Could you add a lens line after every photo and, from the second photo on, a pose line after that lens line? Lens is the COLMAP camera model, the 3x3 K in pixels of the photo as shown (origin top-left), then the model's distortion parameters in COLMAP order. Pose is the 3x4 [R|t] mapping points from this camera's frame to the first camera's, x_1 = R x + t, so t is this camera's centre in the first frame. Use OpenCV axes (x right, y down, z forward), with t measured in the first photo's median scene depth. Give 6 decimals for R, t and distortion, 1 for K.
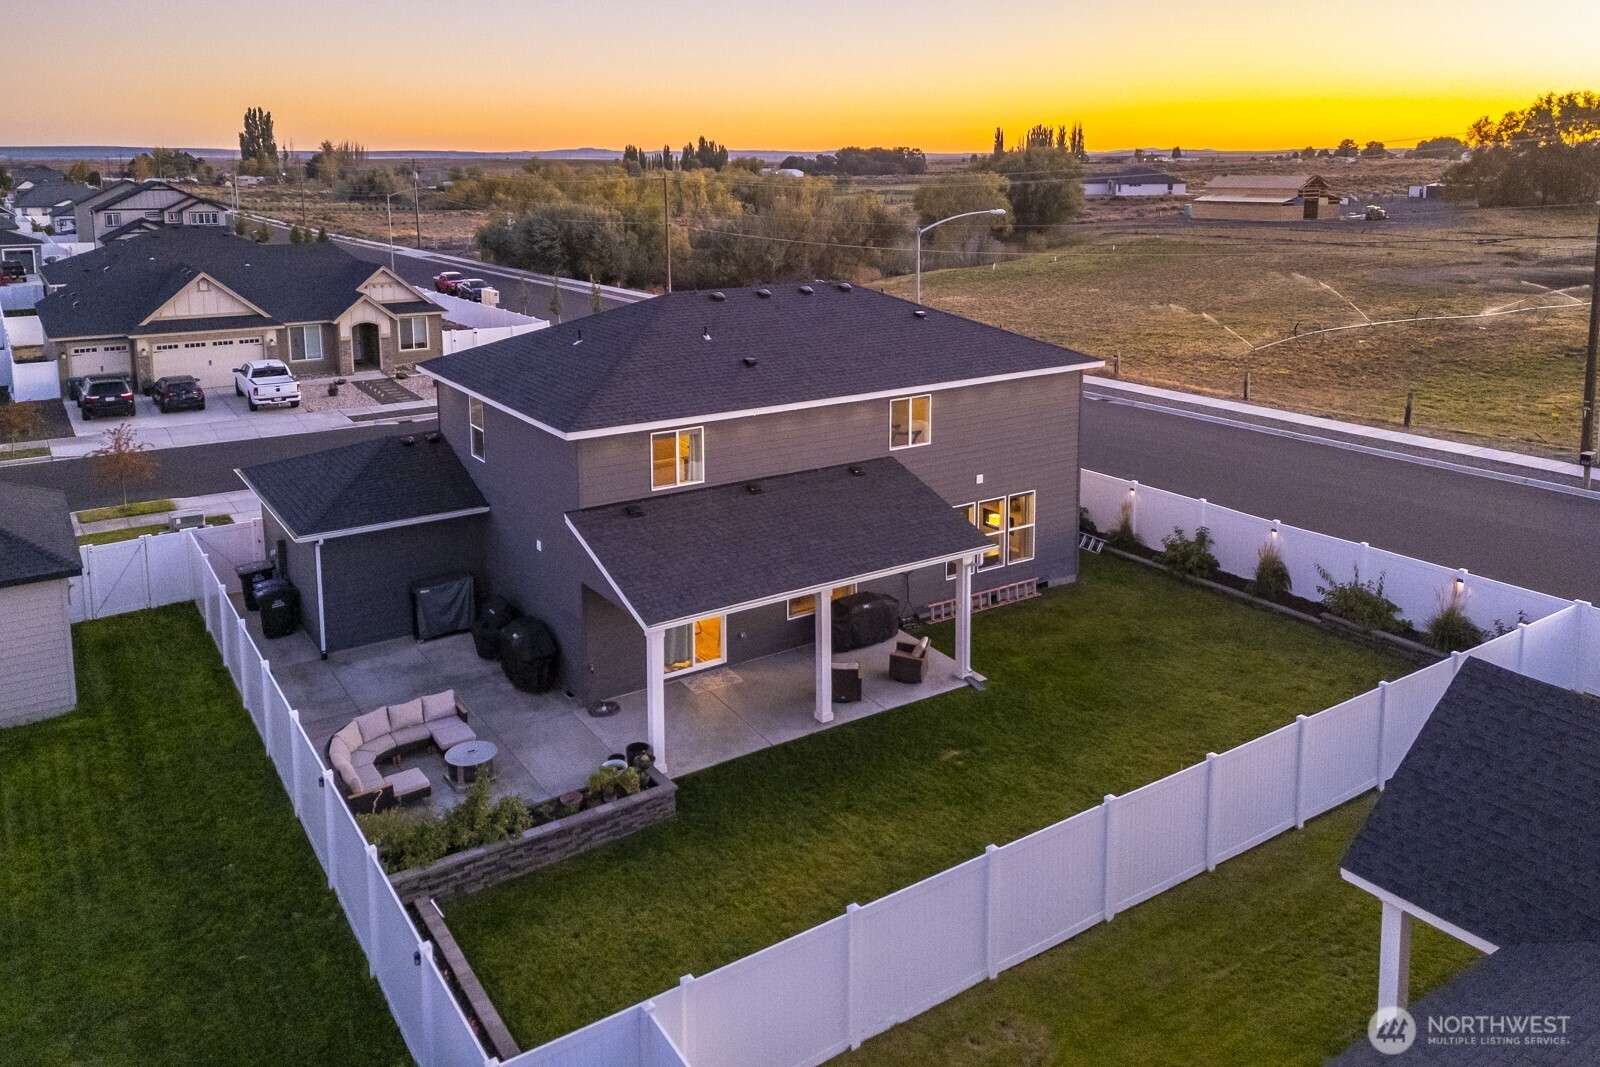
lens RADIAL K [[1179.4, 0, 801.7], [0, 1179.4, 396.7], [0, 0, 1]] dist [0.058471, -0.033688]
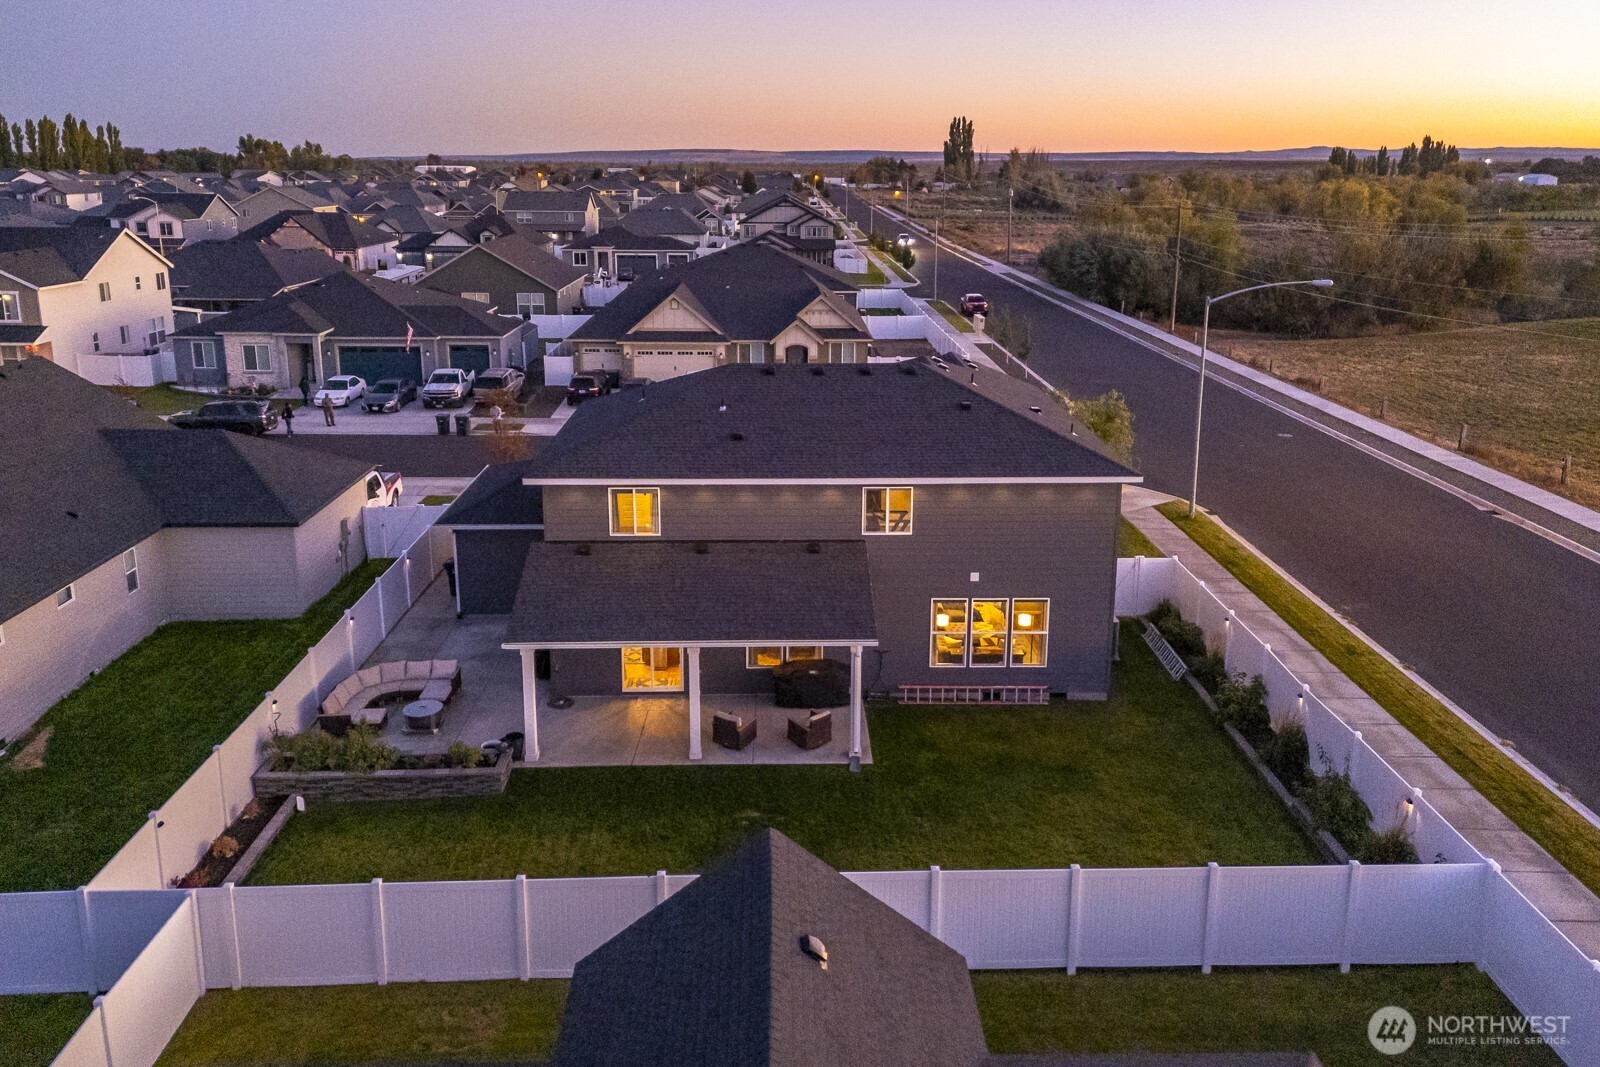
lens RADIAL K [[1156.3, 0, 806.3], [0, 1156.3, 528.1], [0, 0, 1]] dist [0.093176, -0.112985]
pose [[0.848131, 0.162613, -0.504213, 0.509950], [-0.108513, 0.984872, 0.135101, -0.087125], [0.518554, -0.059870, 0.852946, 0.086416]]
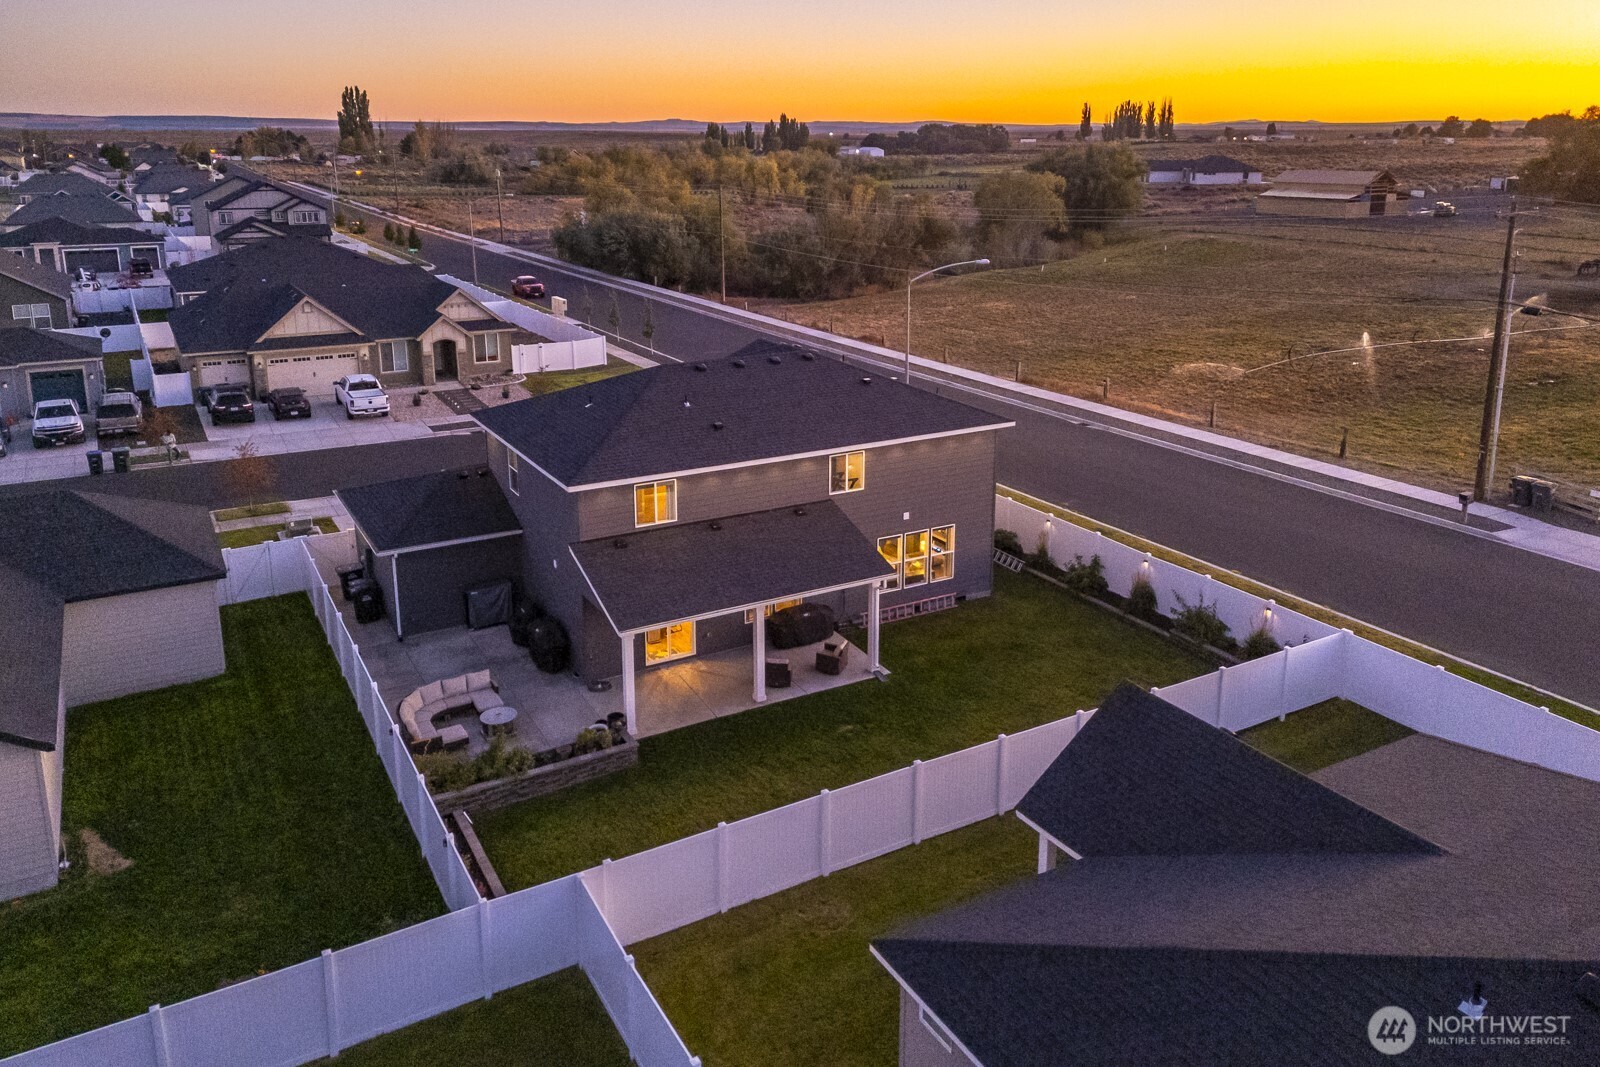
lens RADIAL K [[1151.1, 0, 799.4], [0, 1151.1, 482.8], [0, 0, 1]] dist [0.088720, -0.111647]
pose [[0.997464, 0.023021, -0.067344, 0.117339], [-0.016597, 0.995392, 0.094438, -0.078898], [0.069207, -0.093080, 0.993250, -0.224903]]
